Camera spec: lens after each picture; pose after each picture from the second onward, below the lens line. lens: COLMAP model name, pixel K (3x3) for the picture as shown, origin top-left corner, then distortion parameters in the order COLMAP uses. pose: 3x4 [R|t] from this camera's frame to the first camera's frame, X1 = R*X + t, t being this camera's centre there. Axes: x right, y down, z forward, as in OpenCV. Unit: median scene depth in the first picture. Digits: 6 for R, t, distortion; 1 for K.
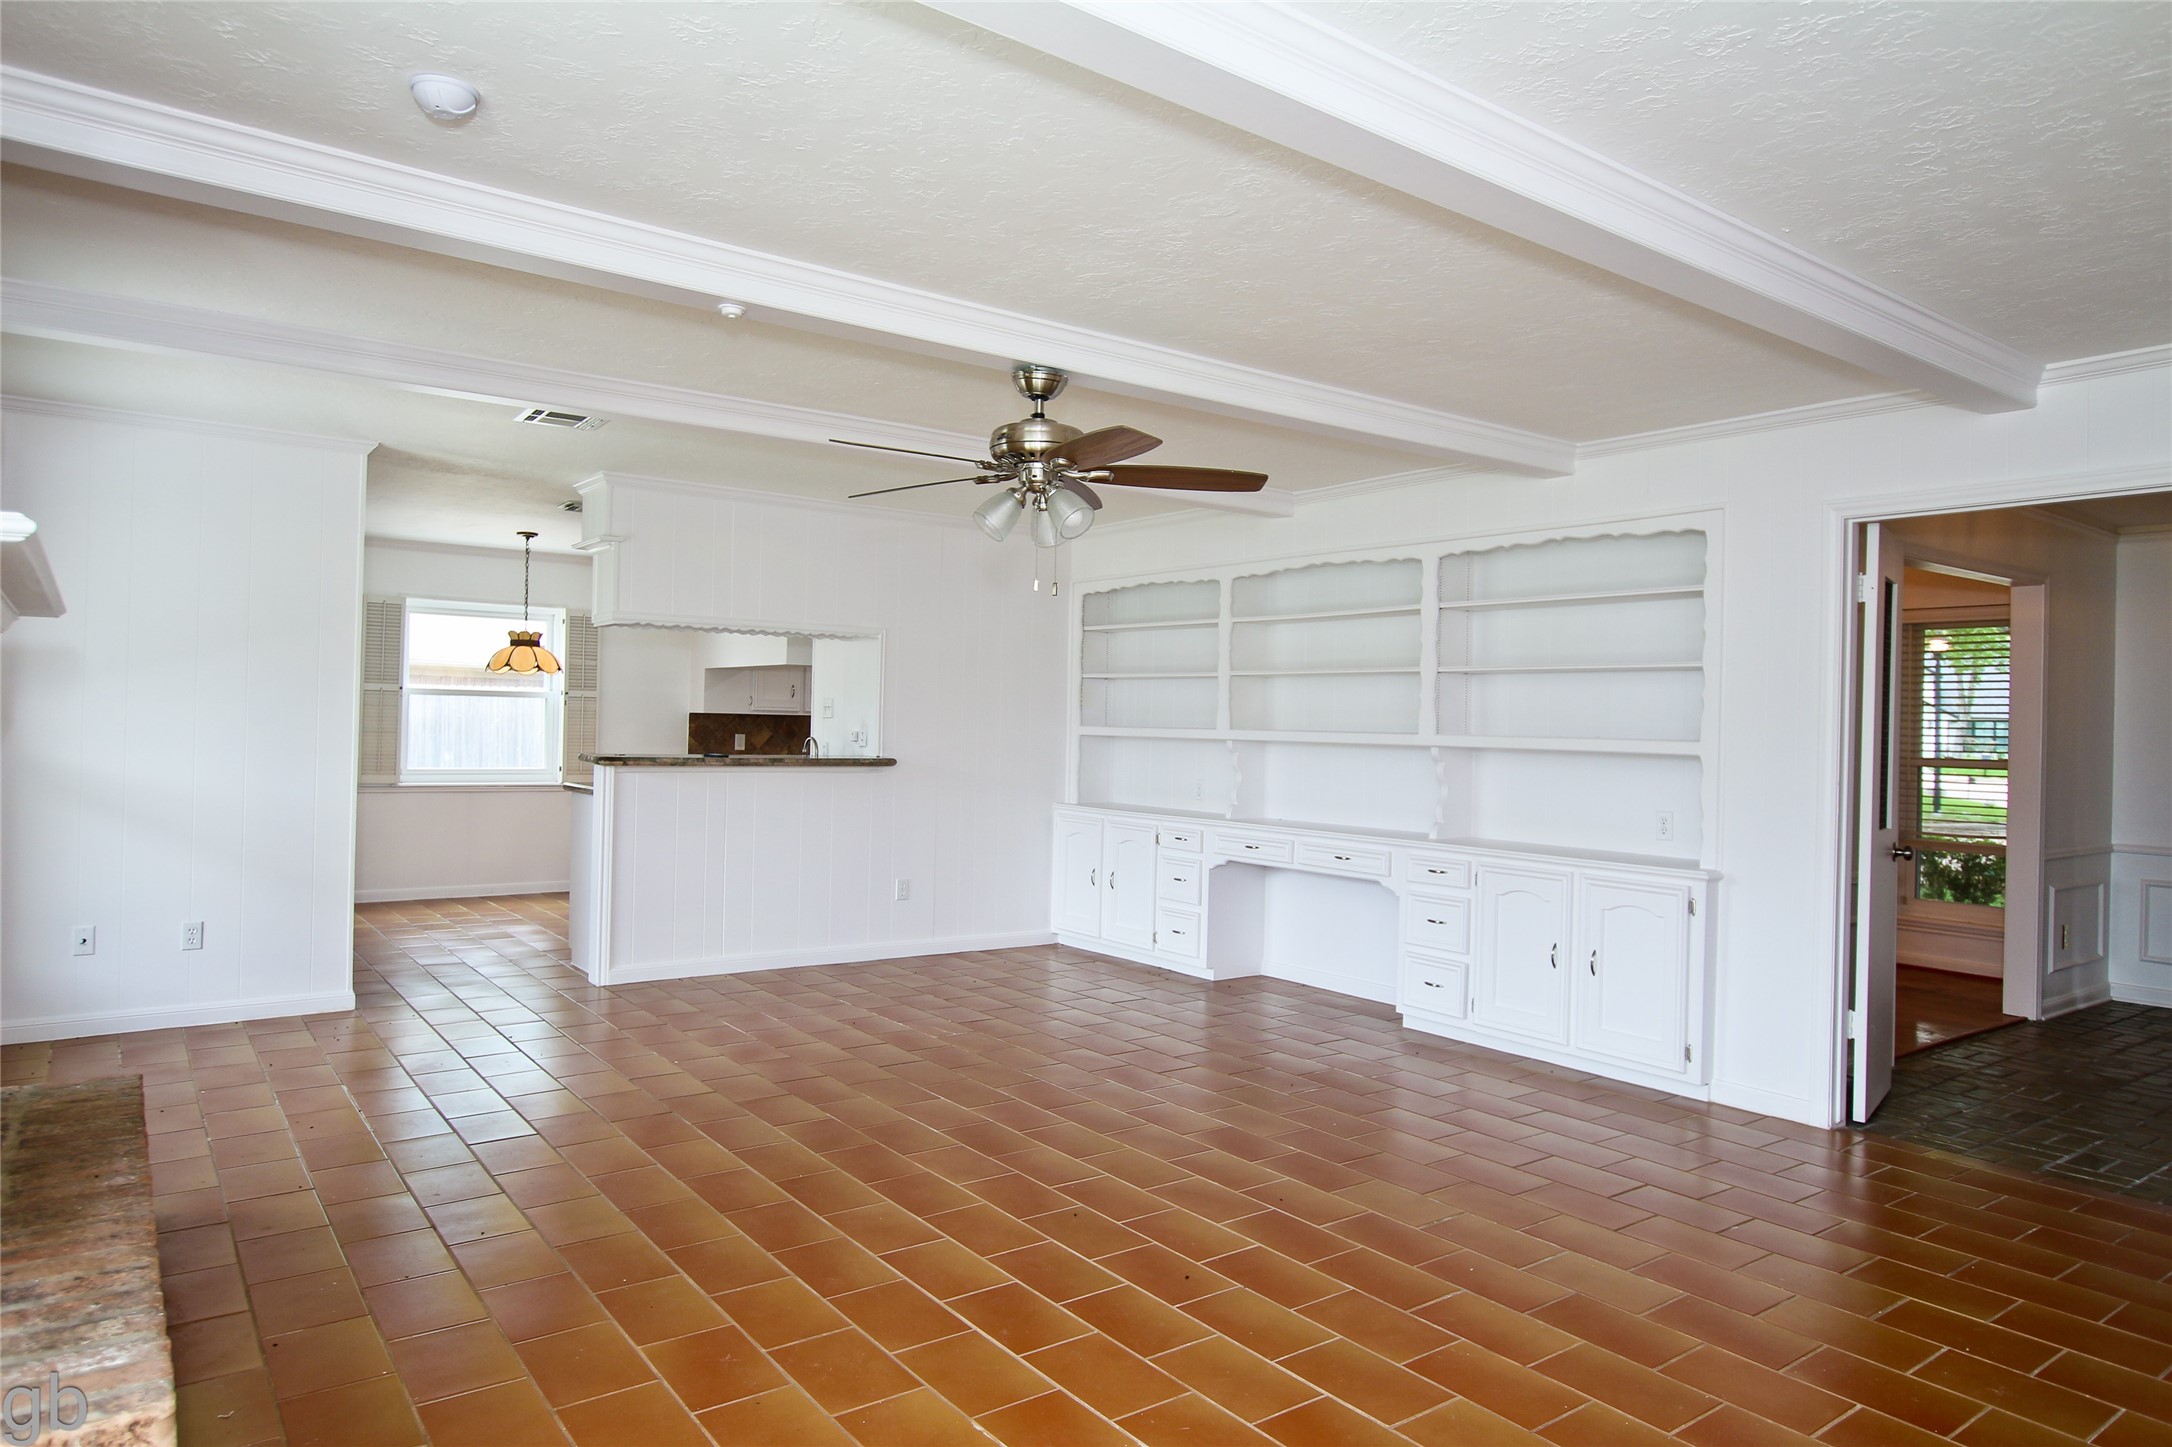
lens RADIAL K [[1344.8, 0, 1073.4], [0, 1344.8, 718.7], [0, 0, 1]] dist [-0.004541, -0.001657]
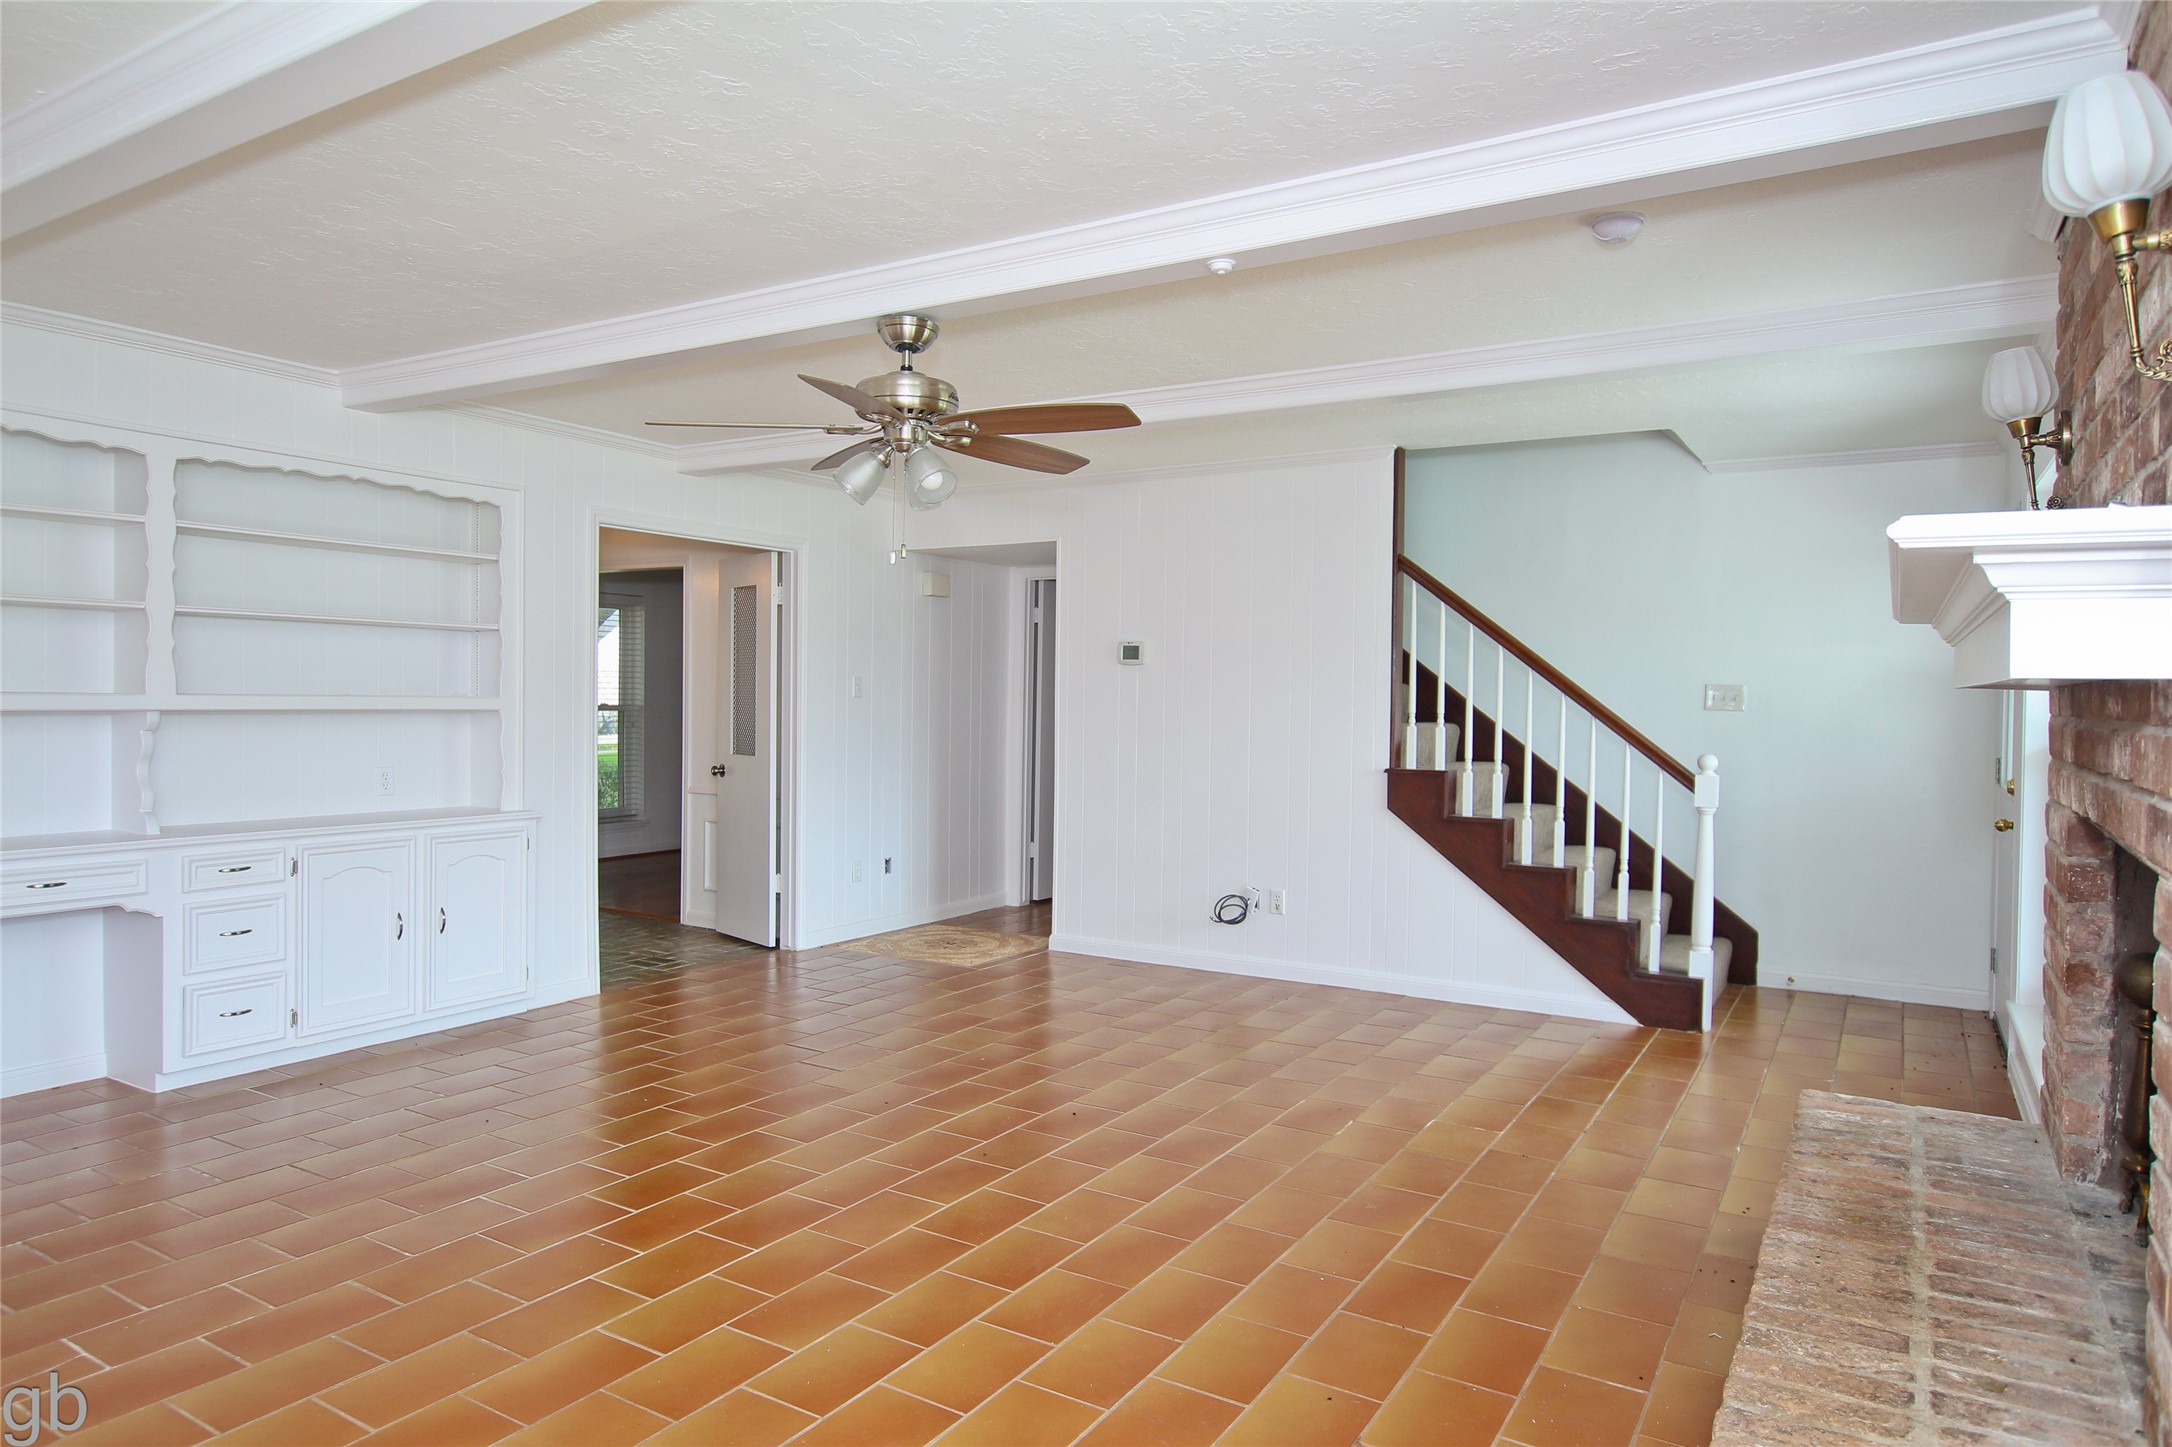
lens RADIAL K [[1344.8, 0, 1071.8], [0, 1344.8, 717.7], [0, 0, 1]] dist [-0.004541, -0.001657]
pose [[-0.379125, -0.041825, 0.924400, -0.861909], [-0.023539, 0.999091, 0.035550, -0.019393], [-0.925046, -0.008282, -0.379764, 1.149603]]
